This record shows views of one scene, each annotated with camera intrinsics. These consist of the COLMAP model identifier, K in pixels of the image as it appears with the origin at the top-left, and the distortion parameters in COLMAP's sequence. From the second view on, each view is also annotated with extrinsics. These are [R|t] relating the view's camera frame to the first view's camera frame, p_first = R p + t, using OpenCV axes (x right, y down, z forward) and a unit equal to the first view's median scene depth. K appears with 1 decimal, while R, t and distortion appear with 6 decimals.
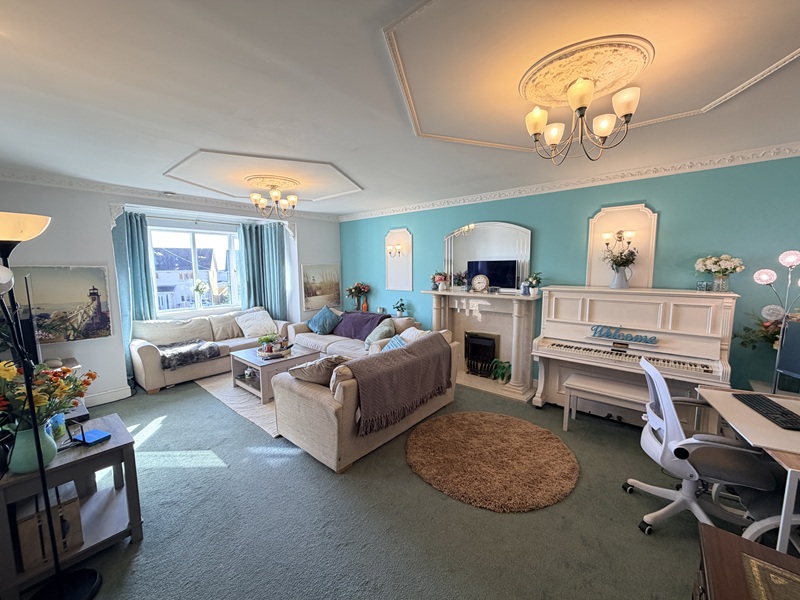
lens RADIAL K [[318.2, 0, 398.6], [0, 318.2, 301.6], [0, 0, 1]] dist [0.000751, -0.000238]
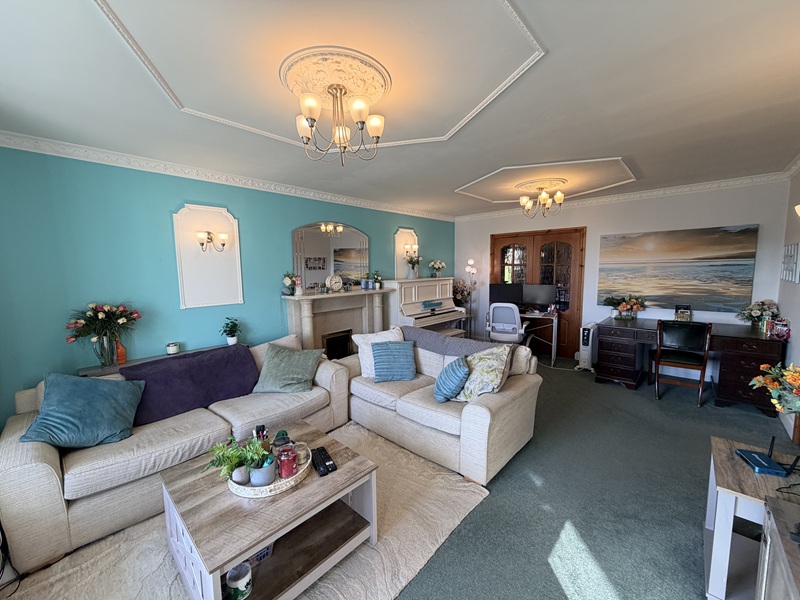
lens RADIAL K [[318.2, 0, 398.6], [0, 318.2, 301.6], [0, 0, 1]] dist [0.000751, -0.000238]
pose [[0.044693, -0.102647, 0.993713, -1.002211], [0.126729, 0.987254, 0.096280, -0.097167], [-0.990930, 0.121629, 0.057132, 1.012091]]
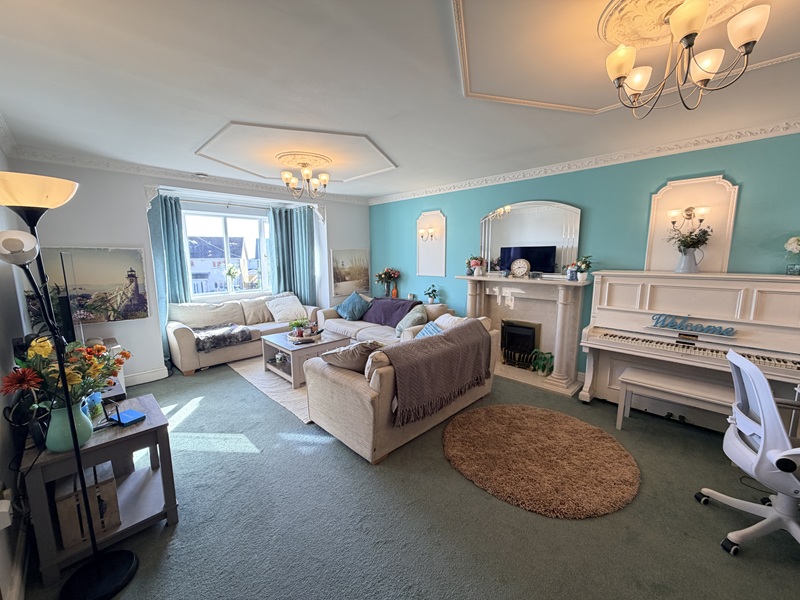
lens RADIAL K [[318.2, 0, 398.6], [0, 318.2, 301.6], [0, 0, 1]] dist [0.000751, -0.000238]
pose [[0.997078, 0.012958, -0.075277, -0.036321], [-0.010387, 0.999353, 0.034436, 0.015966], [0.075674, -0.033553, 0.996568, 0.057213]]
